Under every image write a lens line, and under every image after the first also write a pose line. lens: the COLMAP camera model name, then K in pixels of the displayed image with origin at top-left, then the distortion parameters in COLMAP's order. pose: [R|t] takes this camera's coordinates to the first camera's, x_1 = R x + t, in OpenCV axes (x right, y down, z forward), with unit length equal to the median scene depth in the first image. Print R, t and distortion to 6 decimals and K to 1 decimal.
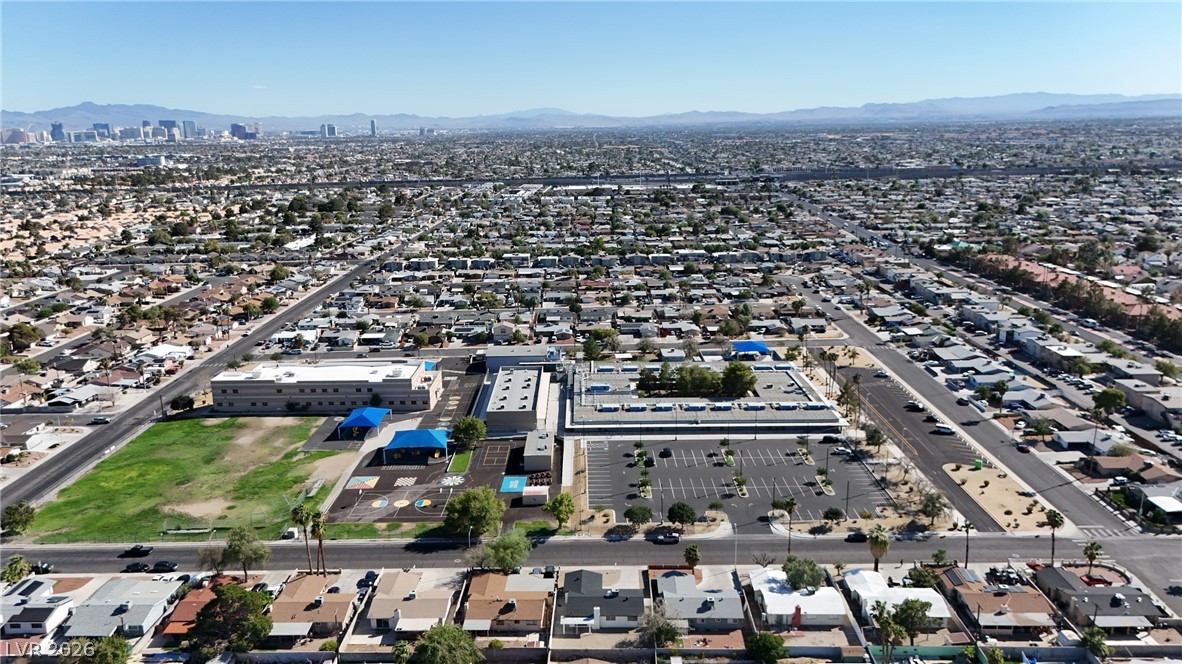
lens RADIAL K [[877.2, 0, 598.0], [0, 877.2, 330.1], [0, 0, 1]] dist [0.100128, -0.121838]
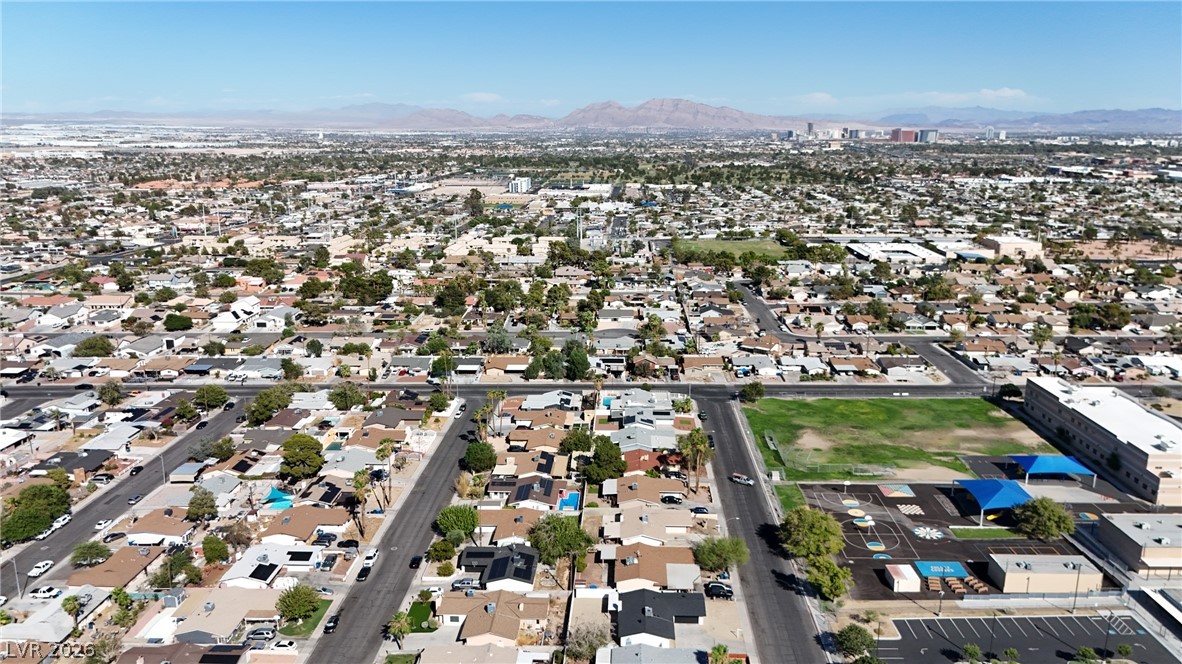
lens RADIAL K [[877.2, 0, 598.0], [0, 877.2, 330.1], [0, 0, 1]] dist [0.100128, -0.121838]
pose [[-0.022957, 0.243173, -0.969711, 0.528155], [-0.228941, 0.942912, 0.241873, -0.125699], [0.973170, 0.227559, 0.034026, 0.512821]]
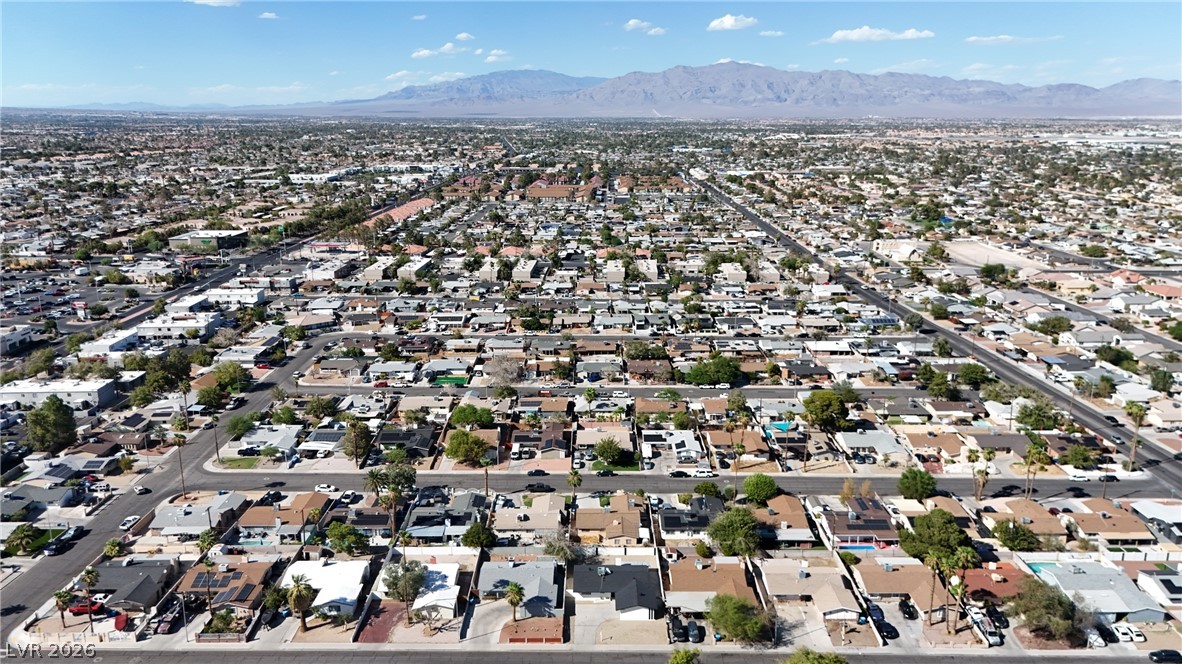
lens RADIAL K [[877.2, 0, 598.0], [0, 877.2, 330.1], [0, 0, 1]] dist [0.100128, -0.121838]
pose [[-0.999769, 0.015234, -0.015147, 0.015276], [0.006697, 0.890963, 0.454027, -0.249942], [0.020412, 0.453821, -0.890859, 1.080797]]
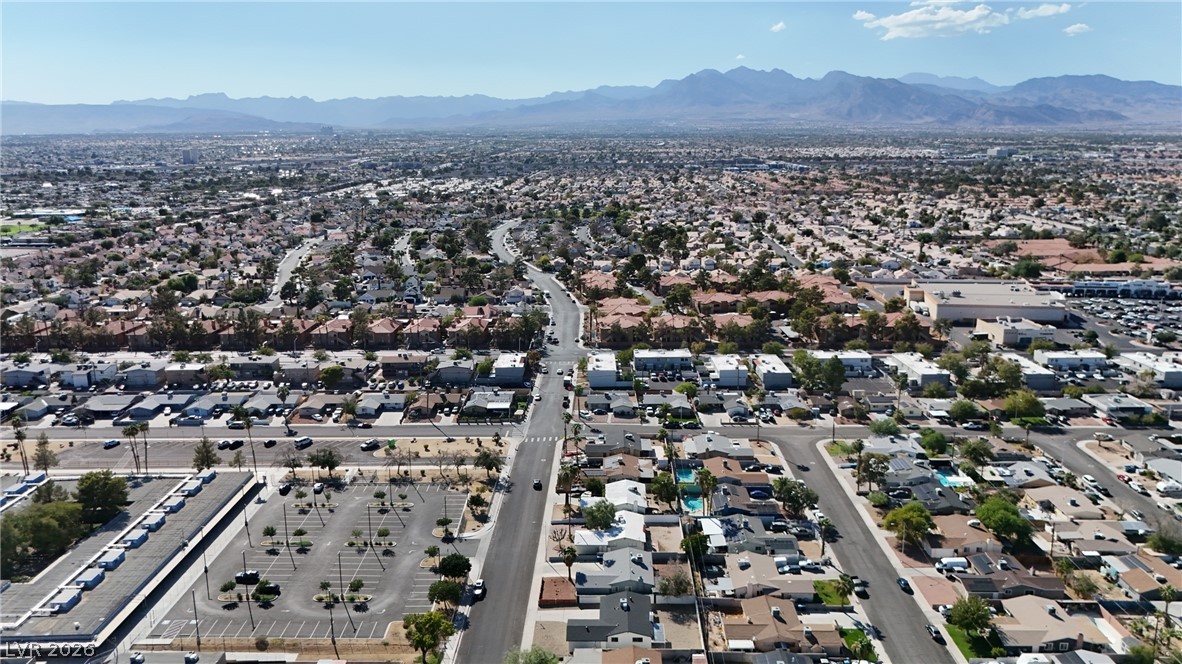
lens RADIAL K [[877.2, 0, 598.0], [0, 877.2, 330.1], [0, 0, 1]] dist [0.100128, -0.121838]
pose [[-0.000765, -0.205006, 0.978760, -0.552244], [0.238430, 0.950496, 0.199272, -0.126293], [-0.971159, 0.233518, 0.048153, 0.553450]]
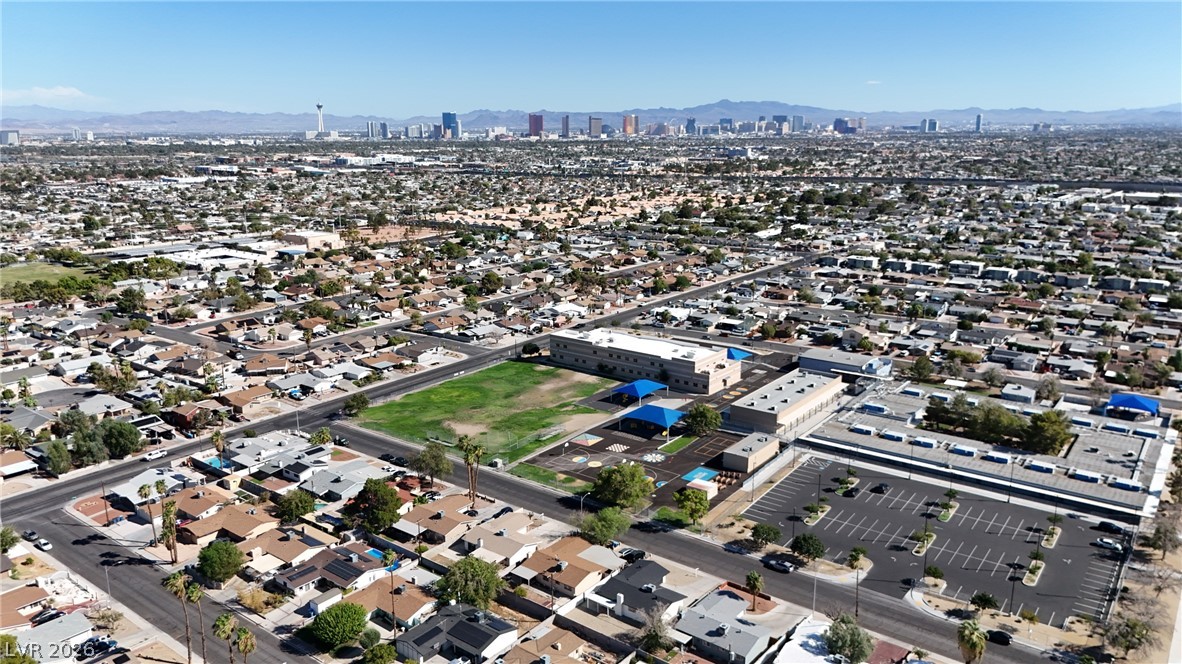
lens RADIAL K [[877.2, 0, 598.0], [0, 877.2, 330.1], [0, 0, 1]] dist [0.100128, -0.121838]
pose [[0.799571, 0.150185, -0.581490, 0.307808], [-0.146965, 0.987720, 0.053022, -0.021193], [0.582312, 0.043064, 0.811824, 0.086799]]
